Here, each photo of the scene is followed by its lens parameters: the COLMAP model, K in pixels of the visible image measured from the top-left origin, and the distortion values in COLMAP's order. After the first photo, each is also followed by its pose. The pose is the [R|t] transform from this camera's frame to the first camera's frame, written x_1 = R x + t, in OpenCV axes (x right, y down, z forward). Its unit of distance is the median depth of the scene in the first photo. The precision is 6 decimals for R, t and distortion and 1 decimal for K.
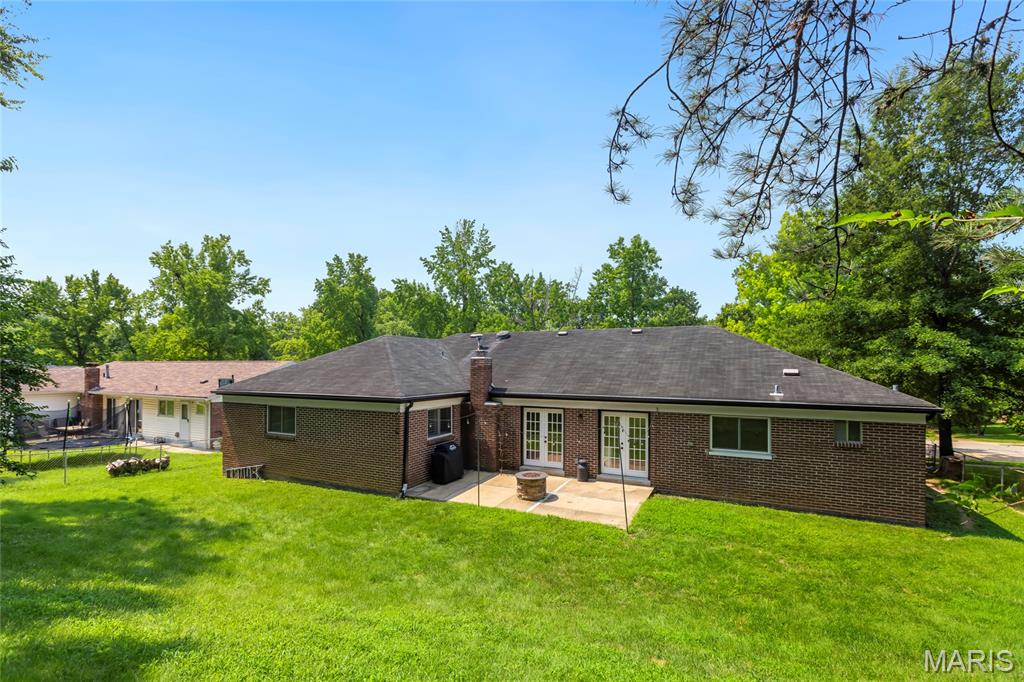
lens RADIAL K [[472.9, 0, 511.6], [0, 472.9, 345.9], [0, 0, 1]] dist [0.000351, 0.000154]
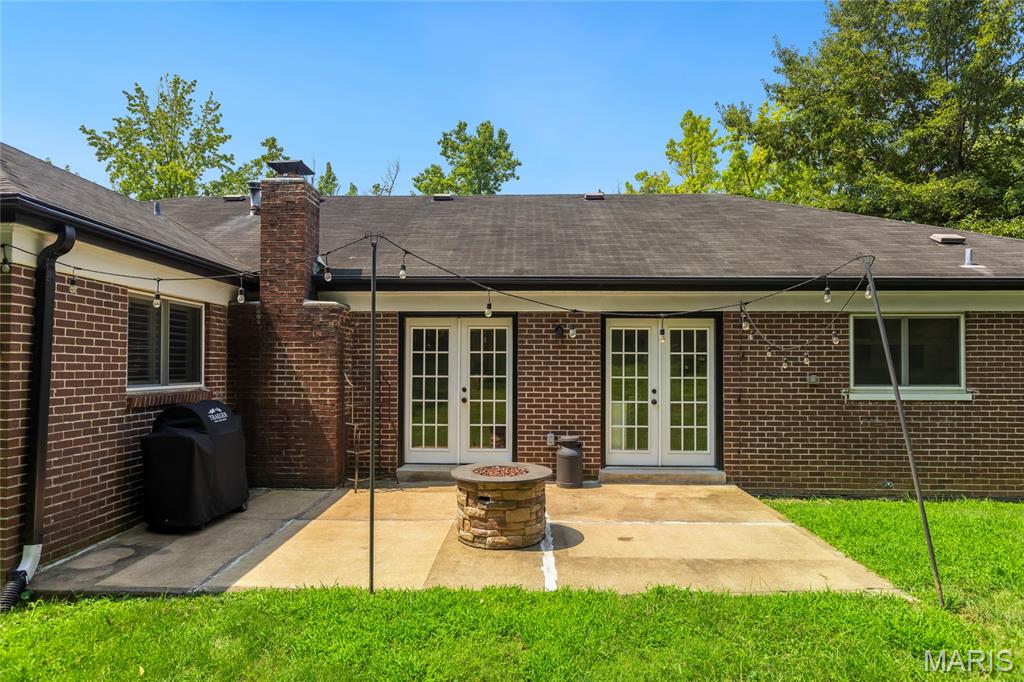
lens RADIAL K [[630.1, 0, 511.7], [0, 630.1, 337.5], [0, 0, 1]] dist [-0.001604, -0.003298]
pose [[0.914059, 0.012486, 0.405388, -0.113840], [-0.010507, 0.999920, -0.007107, 0.160644], [-0.405444, 0.002237, 0.914117, 0.523479]]
